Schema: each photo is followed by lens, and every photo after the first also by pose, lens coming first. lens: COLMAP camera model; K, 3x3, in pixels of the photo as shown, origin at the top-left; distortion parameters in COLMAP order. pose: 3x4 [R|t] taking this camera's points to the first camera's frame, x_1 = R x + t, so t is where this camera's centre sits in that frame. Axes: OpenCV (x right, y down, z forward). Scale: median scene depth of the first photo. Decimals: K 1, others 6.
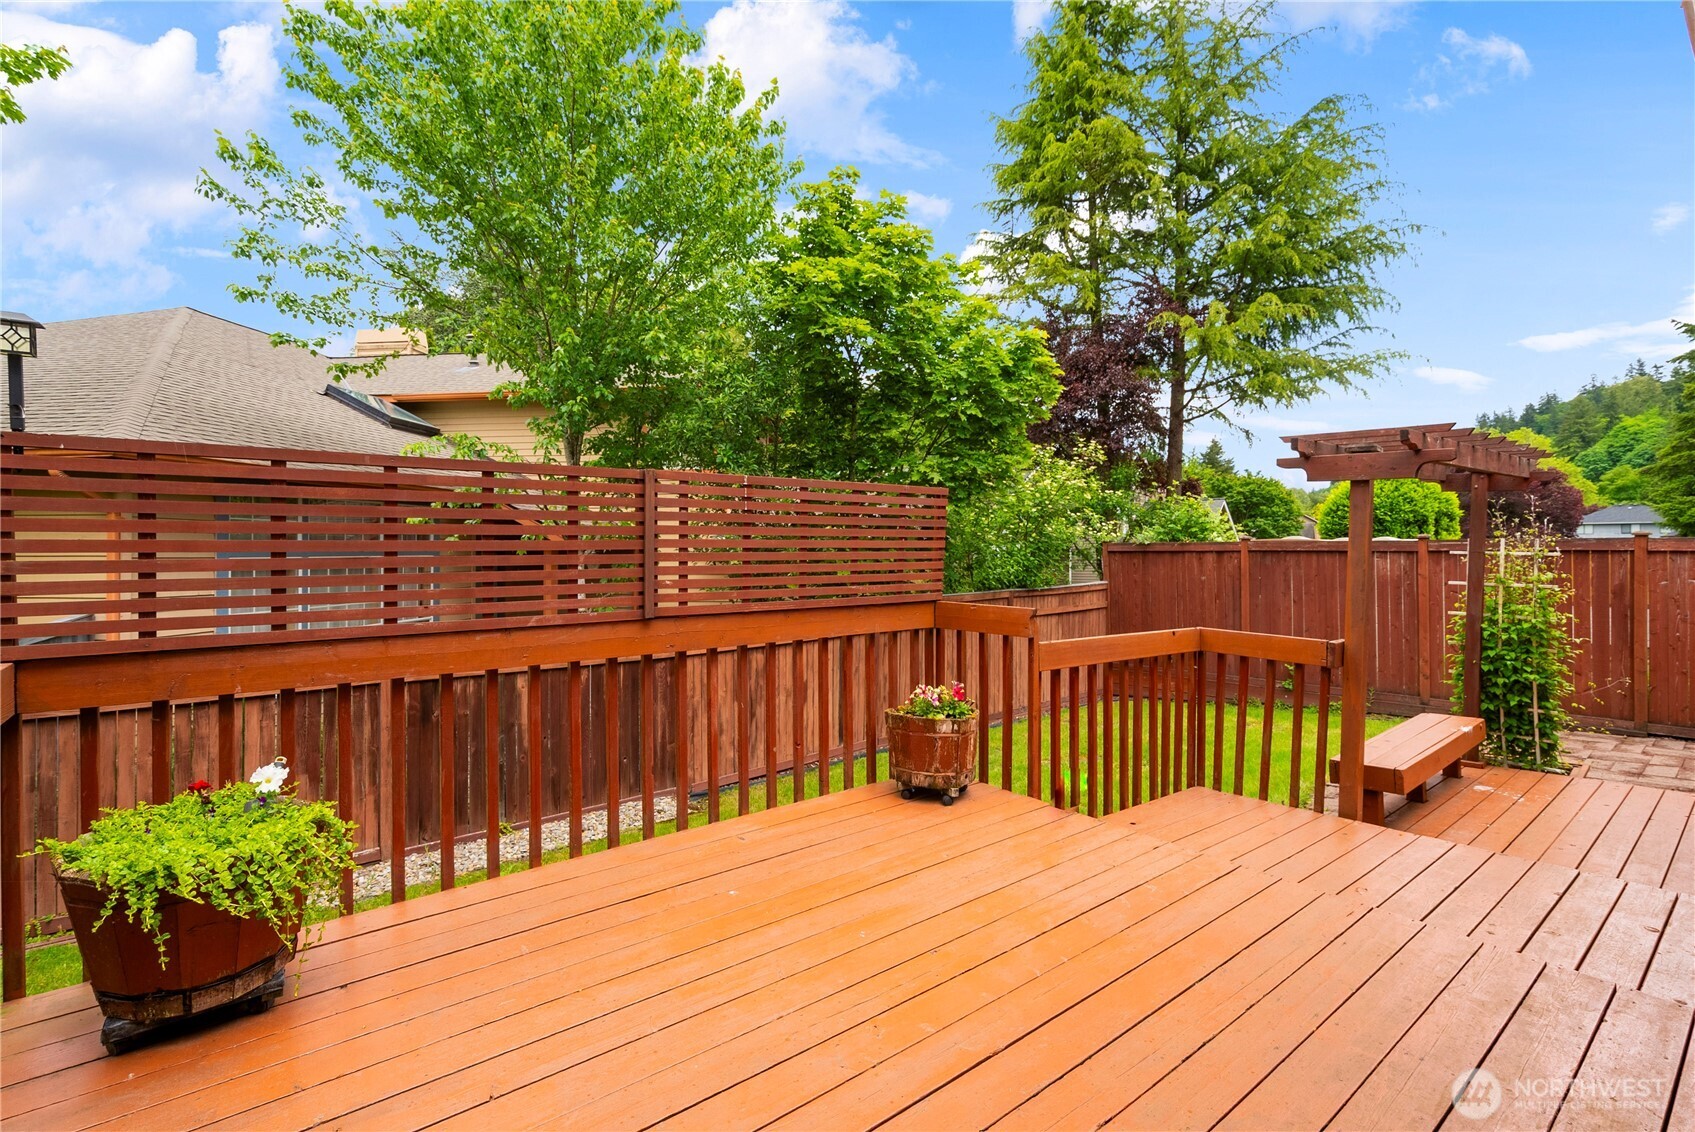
lens RADIAL K [[776.0, 0, 840.4], [0, 776.0, 538.1], [0, 0, 1]] dist [-0.002832, 0.000022]
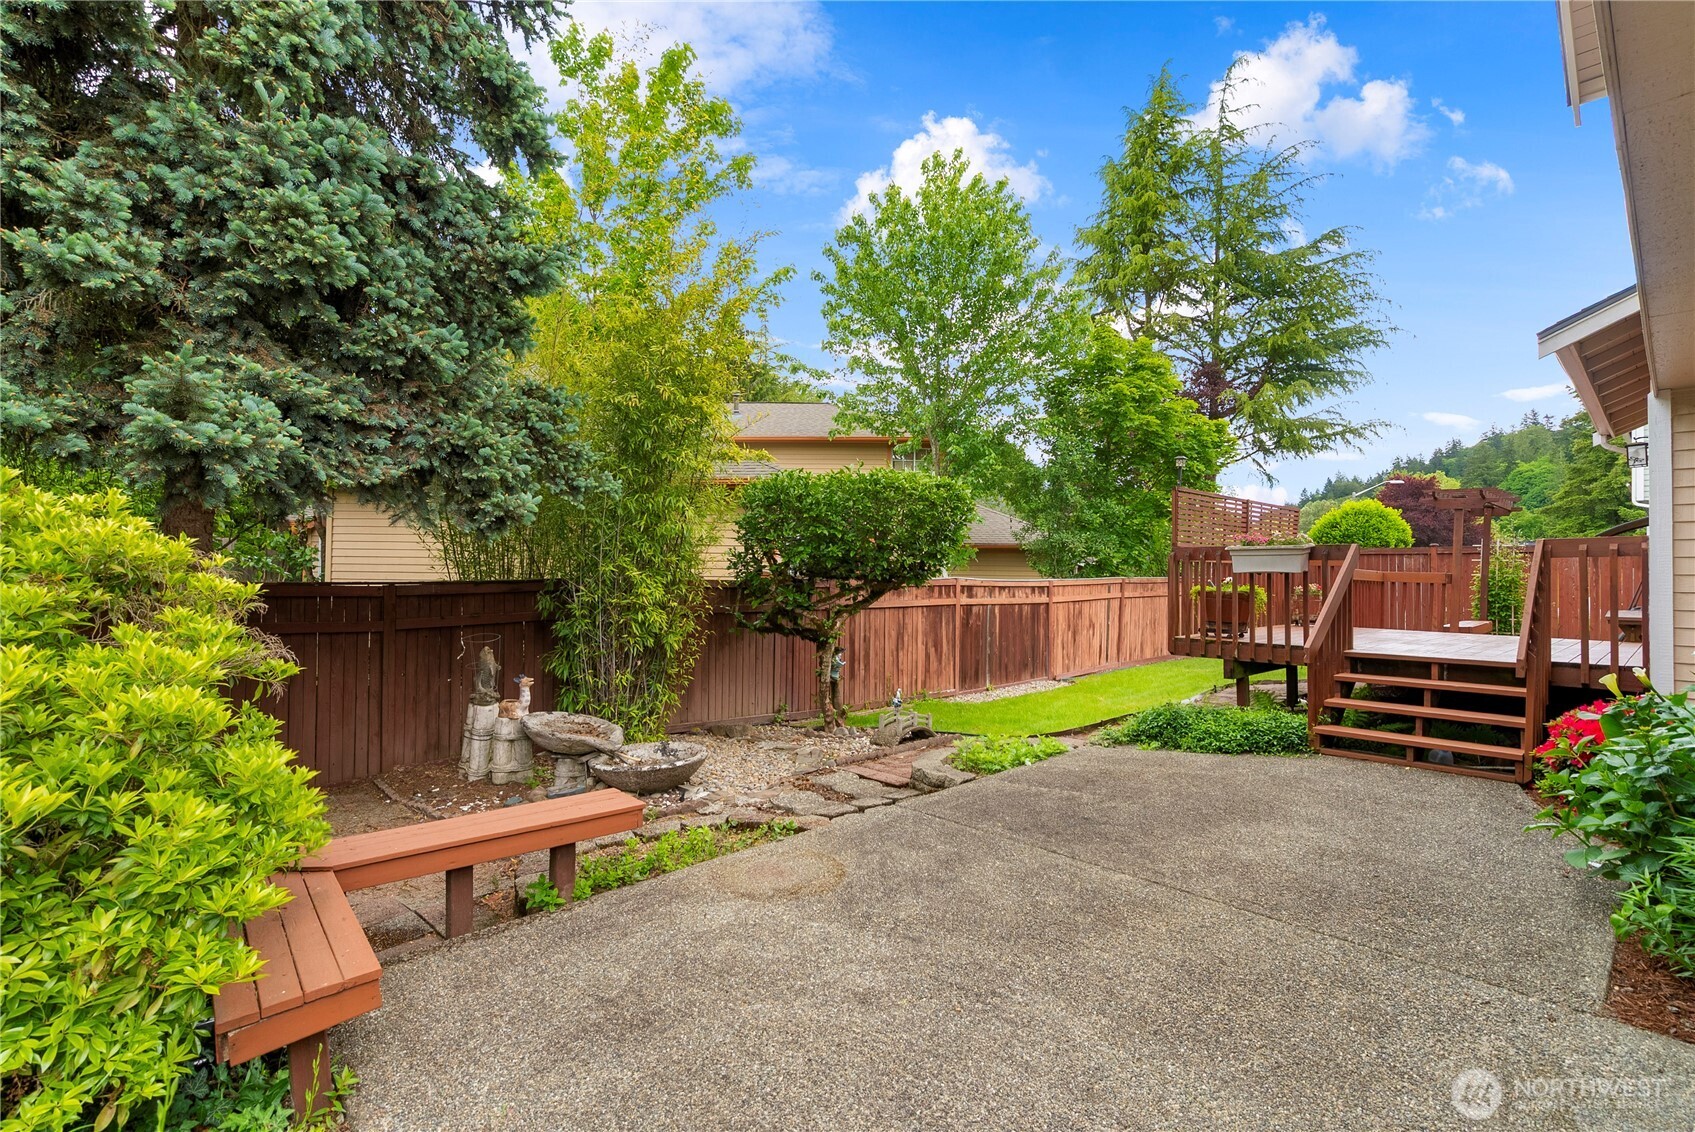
lens RADIAL K [[760.1, 0, 847.5], [0, 760.1, 566.0], [0, 0, 1]] dist [-0.003855, 0.000028]
pose [[0.997636, 0.012965, 0.067481, -0.677005], [-0.013119, 0.999912, 0.001831, 0.060455], [-0.067451, -0.002712, 0.997719, -0.605097]]
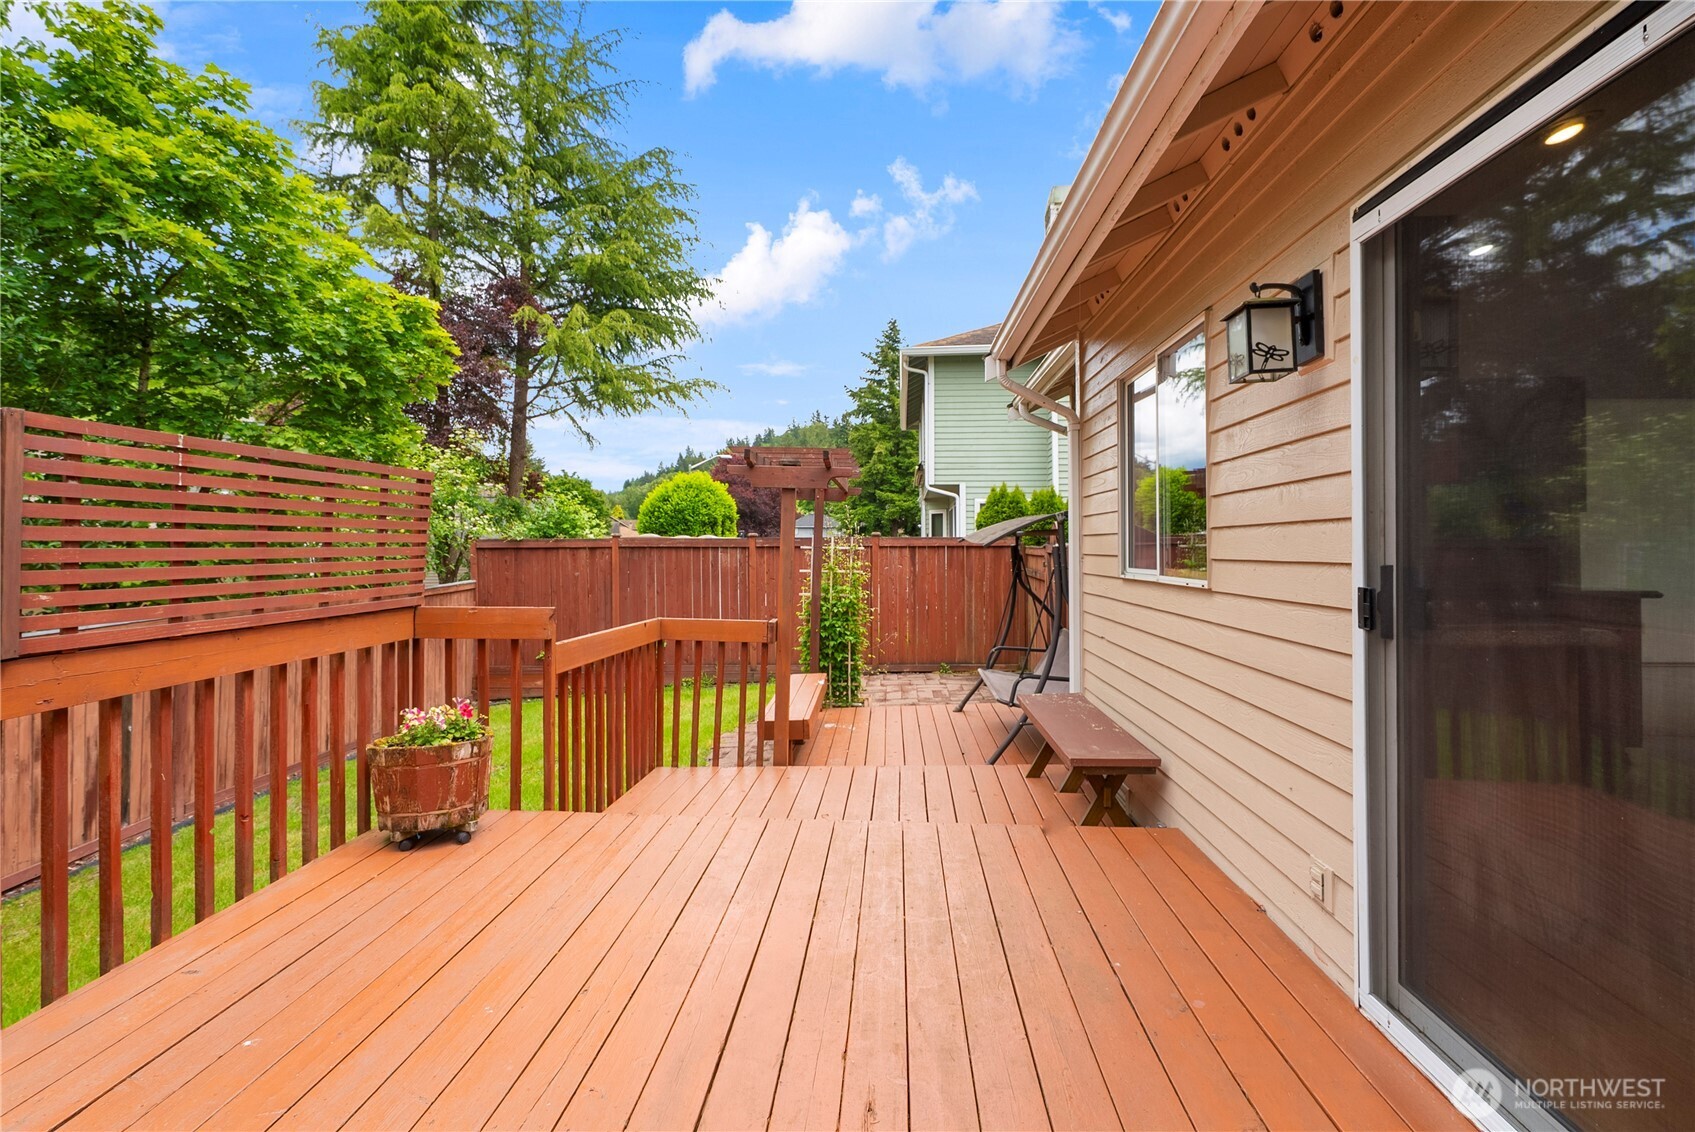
lens RADIAL K [[792.3, 0, 837.8], [0, 792.3, 536.0], [0, 0, 1]] dist [-0.000093, 0.000435]
pose [[0.675897, 0.008200, 0.736950, -0.094676], [-0.009207, 0.999954, -0.002683, 0.001536], [-0.736938, -0.004972, 0.675942, 0.043484]]
